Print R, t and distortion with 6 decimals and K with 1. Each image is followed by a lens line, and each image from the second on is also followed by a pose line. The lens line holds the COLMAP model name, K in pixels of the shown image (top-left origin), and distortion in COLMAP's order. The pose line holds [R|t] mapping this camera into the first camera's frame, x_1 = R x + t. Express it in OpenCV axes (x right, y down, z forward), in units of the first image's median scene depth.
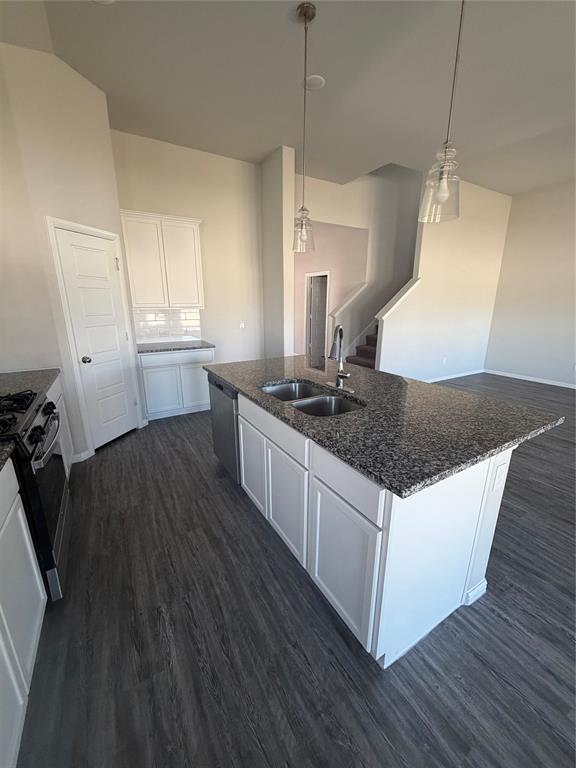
lens RADIAL K [[305.7, 0, 287.4], [0, 305.7, 382.3], [0, 0, 1]] dist [-0.000709, 0.000328]
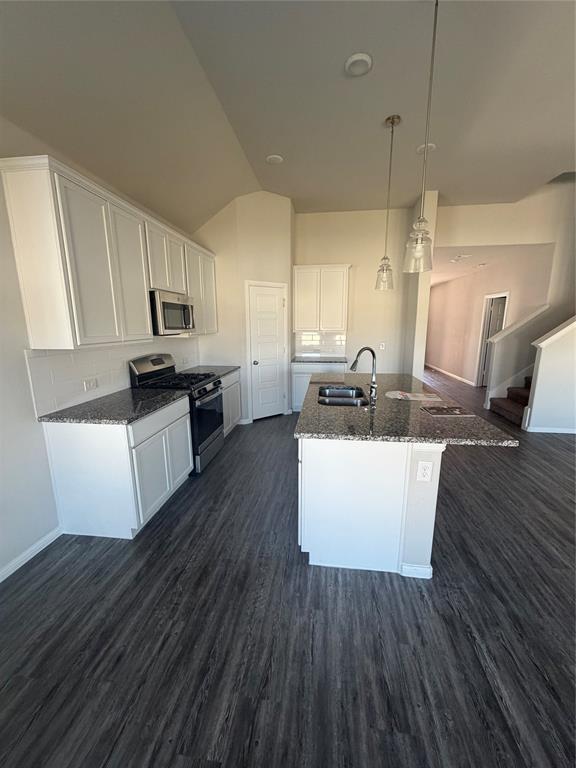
lens RADIAL K [[305.7, 0, 287.7], [0, 305.7, 382.4], [0, 0, 1]] dist [-0.000709, 0.000328]
pose [[0.789311, 0.114066, -0.603305, 0.568447], [-0.153727, 0.988010, -0.014322, 0.031920], [0.594438, 0.104048, 0.797382, -0.217512]]
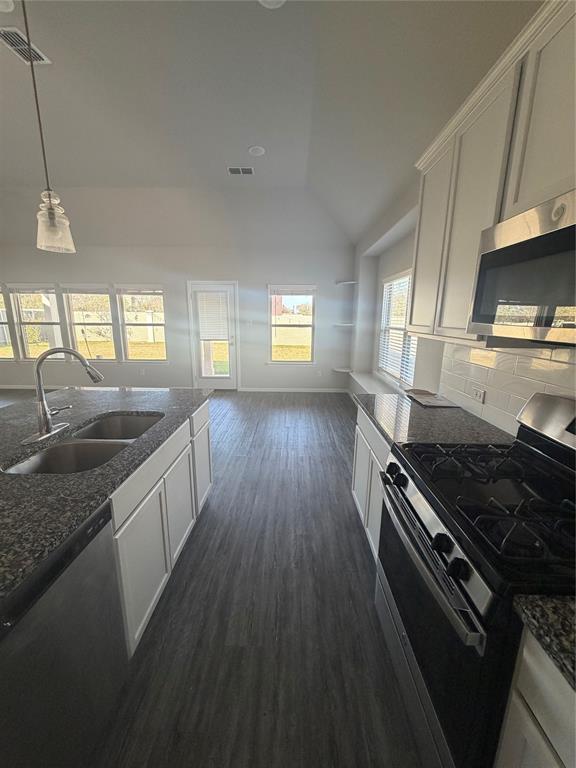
lens RADIAL K [[305.7, 0, 288.7], [0, 305.7, 383.5], [0, 0, 1]] dist [-0.000709, 0.000328]
pose [[-0.855049, -0.116840, 0.505212, -0.594902], [0.126322, 0.897999, 0.421474, -0.284806], [-0.502925, 0.424200, -0.753074, 1.041951]]
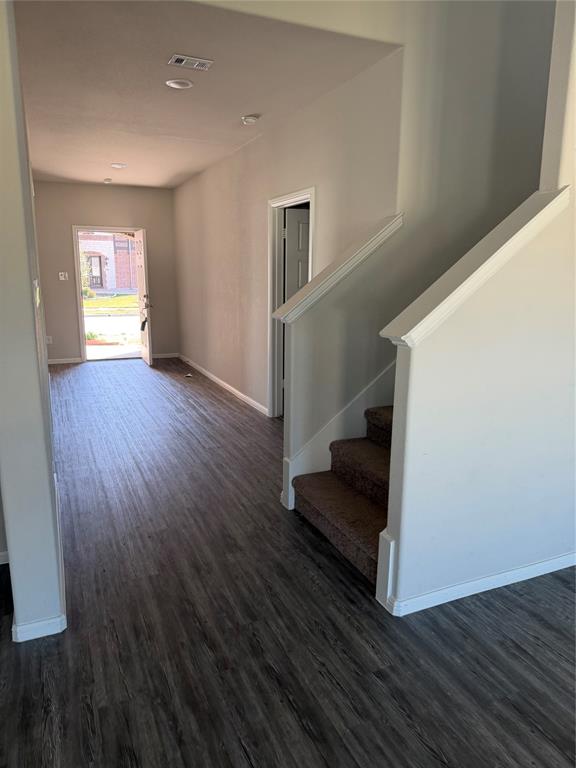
lens RADIAL K [[540.3, 0, 285.0], [0, 540.3, 384.0], [0, 0, 1]] dist [0.008904, 0.000858]
pose [[0.993017, 0.033697, -0.113059, 0.530613], [-0.039589, 0.997950, -0.050279, -0.293439], [0.111133, 0.054403, 0.992315, 1.084637]]
